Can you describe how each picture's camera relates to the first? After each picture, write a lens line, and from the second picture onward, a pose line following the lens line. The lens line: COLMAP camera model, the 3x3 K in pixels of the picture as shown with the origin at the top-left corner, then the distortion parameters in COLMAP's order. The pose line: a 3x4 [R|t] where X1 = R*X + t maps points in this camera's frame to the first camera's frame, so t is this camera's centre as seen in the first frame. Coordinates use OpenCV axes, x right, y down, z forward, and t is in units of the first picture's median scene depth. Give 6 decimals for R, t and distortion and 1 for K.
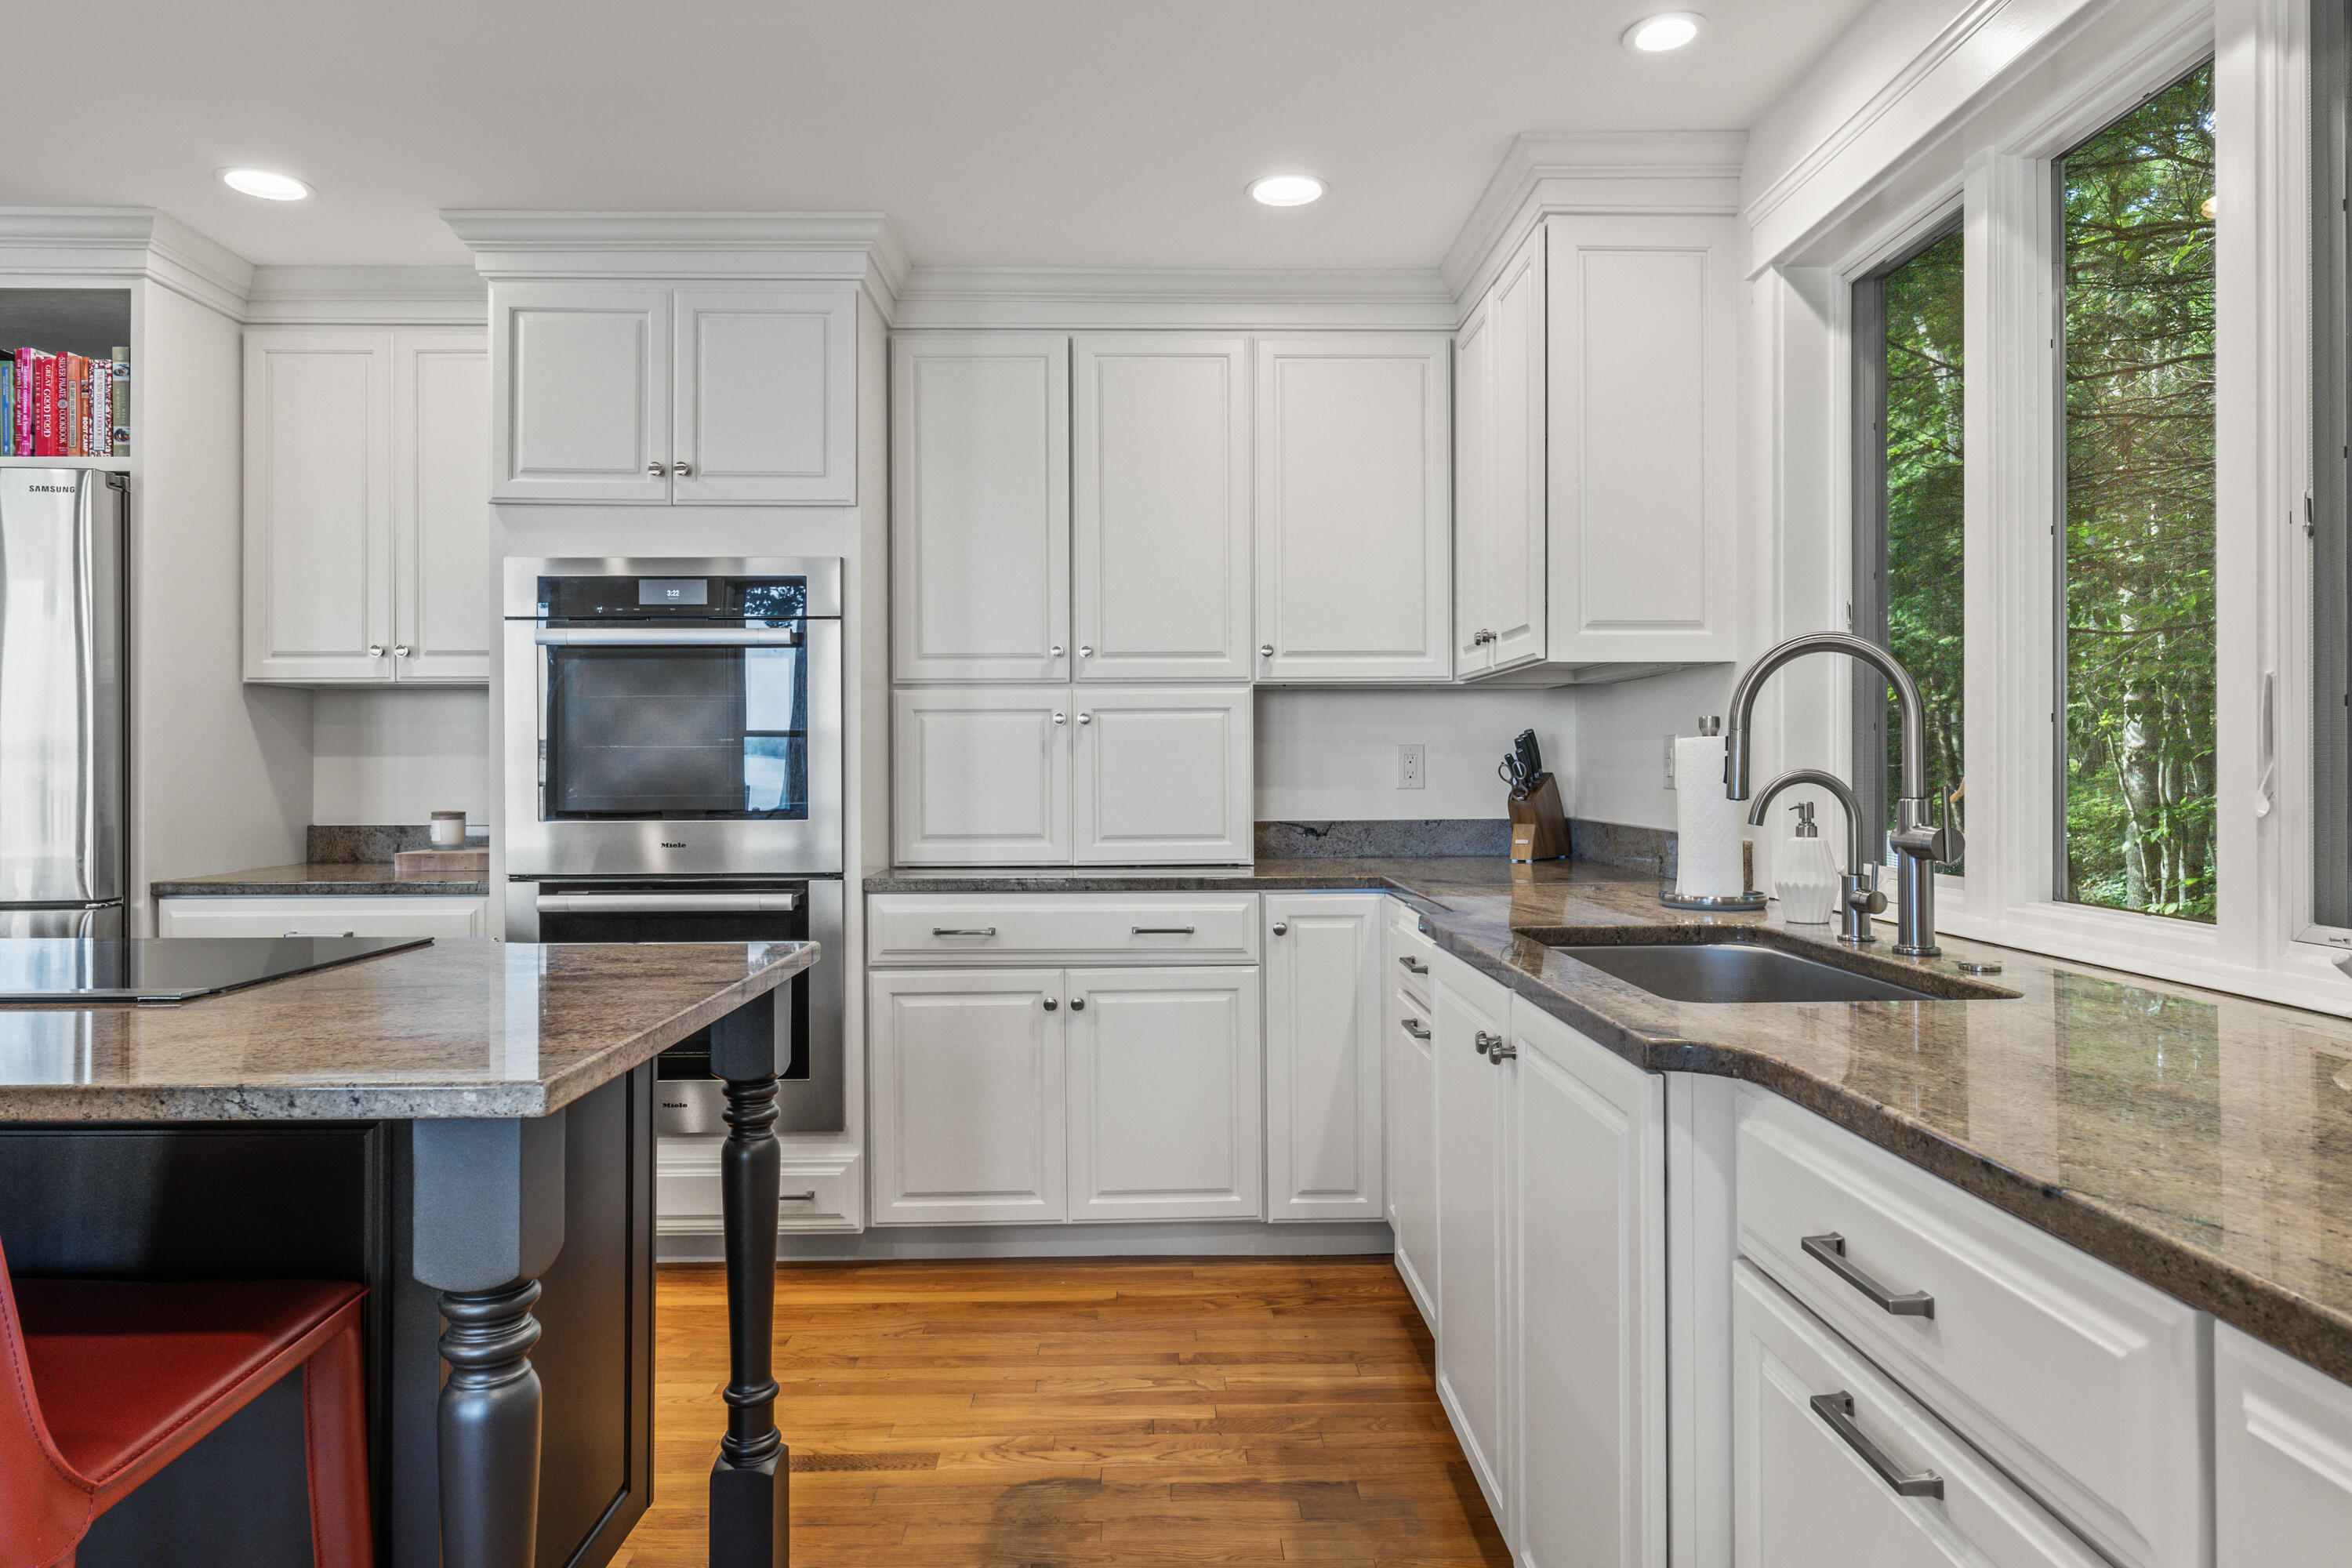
lens RADIAL K [[1427.6, 0, 1178.0], [0, 1427.6, 764.7], [0, 0, 1]] dist [-0.004890, -0.000567]
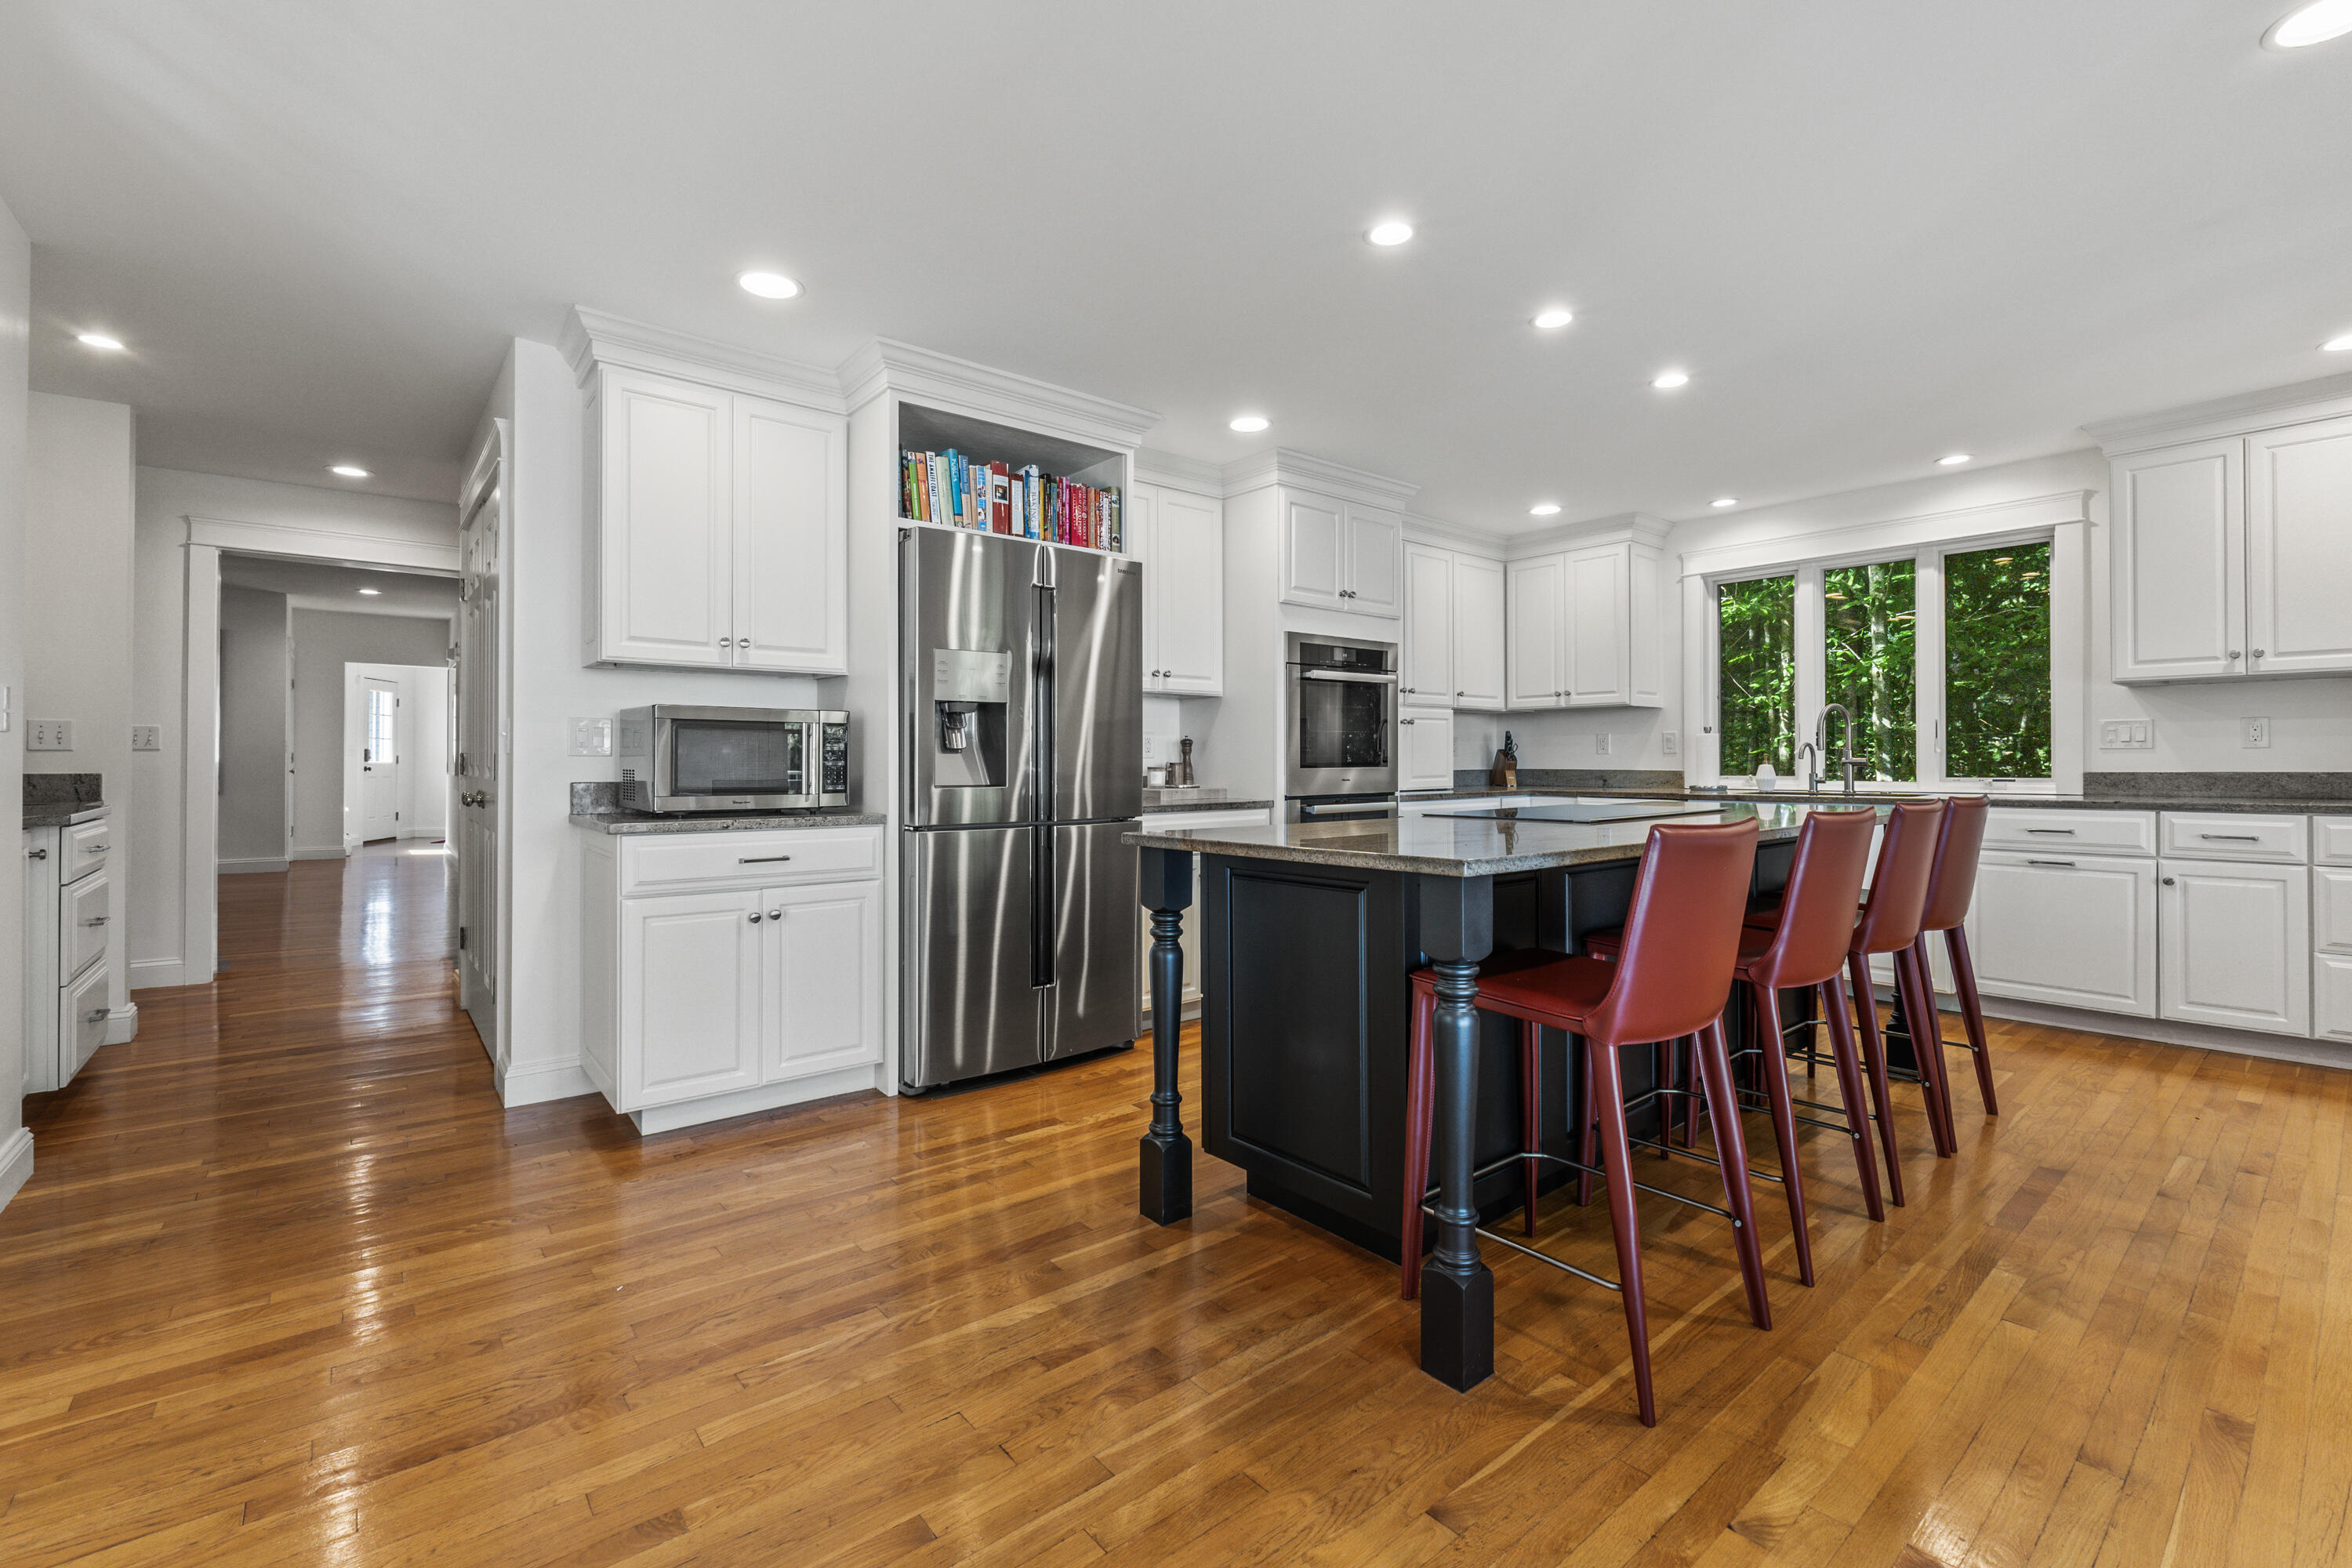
lens RADIAL K [[1000.9, 0, 1184.4], [0, 1000.9, 769.2], [0, 0, 1]] dist [-0.008756, -0.000268]
pose [[0.788379, -0.005749, 0.615163, -1.420423], [-0.002397, 0.999920, 0.012417, 0.023266], [-0.615185, -0.011264, 0.788303, 0.021427]]
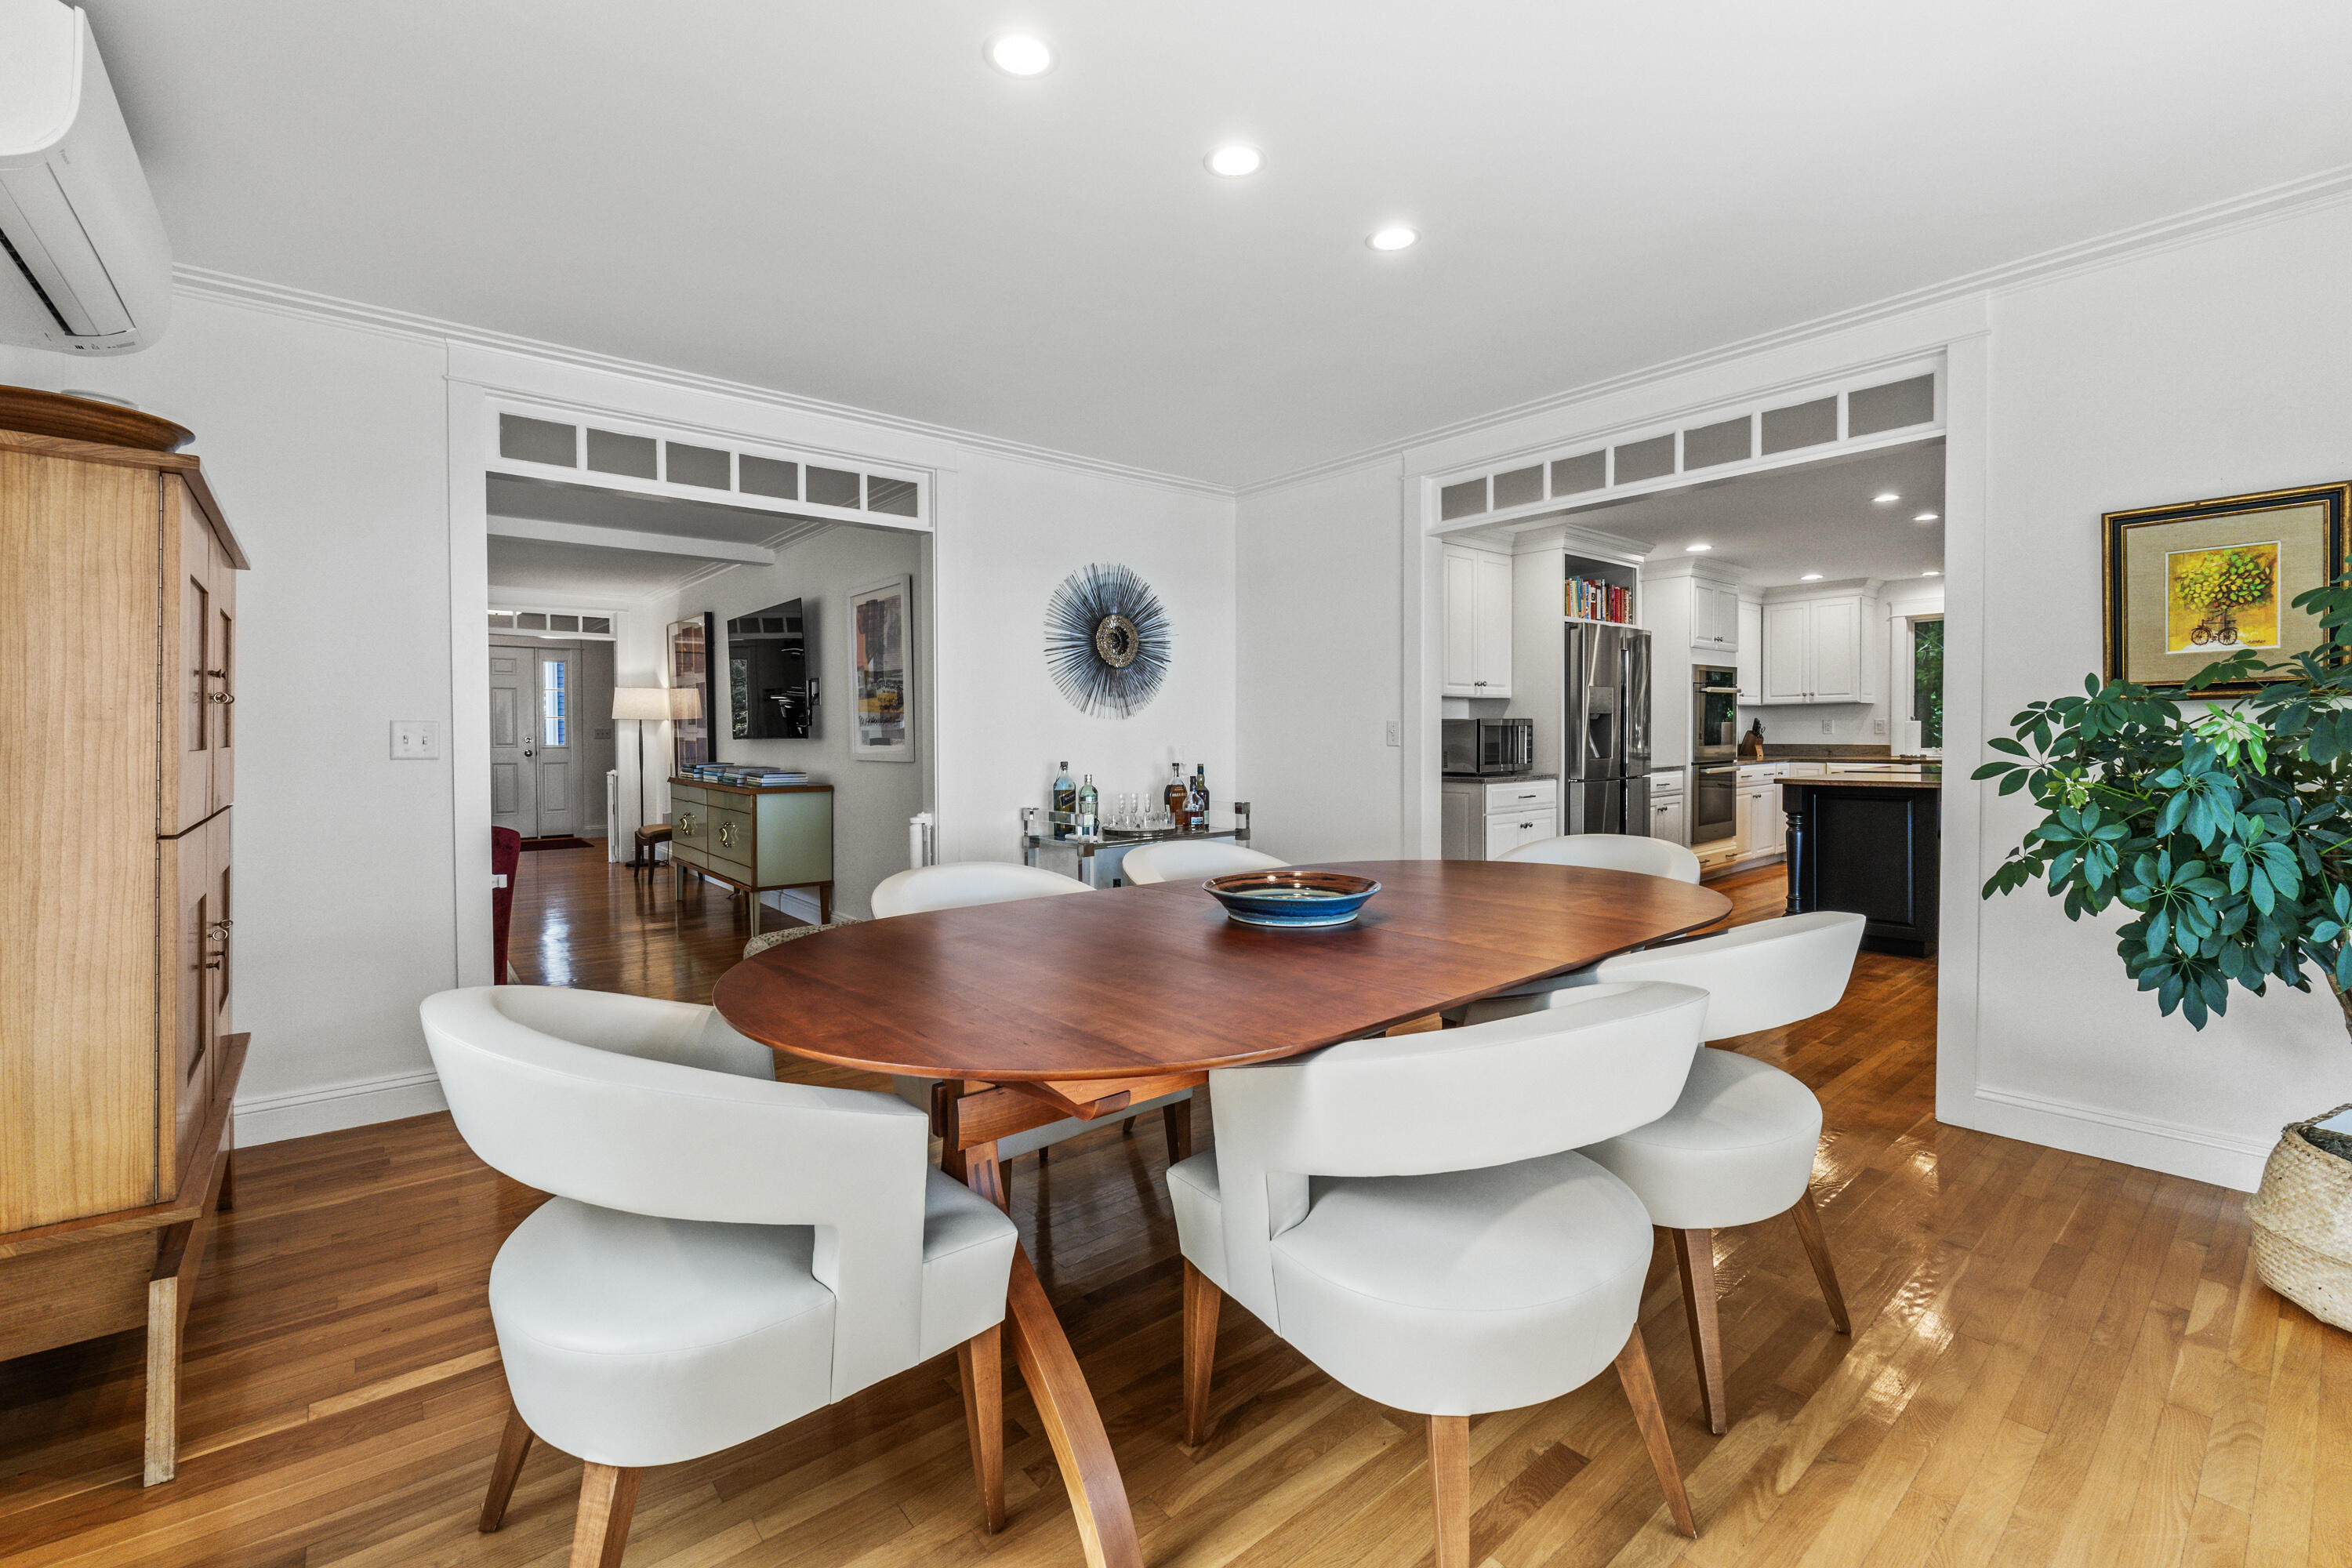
lens RADIAL K [[1000.9, 0, 1184.4], [0, 1000.9, 769.2], [0, 0, 1]] dist [-0.008756, -0.000268]
pose [[0.783073, -0.029255, 0.621242, -2.782372], [0.003275, 0.999073, 0.042920, -0.010181], [-0.621922, -0.031574, 0.782443, -0.048867]]
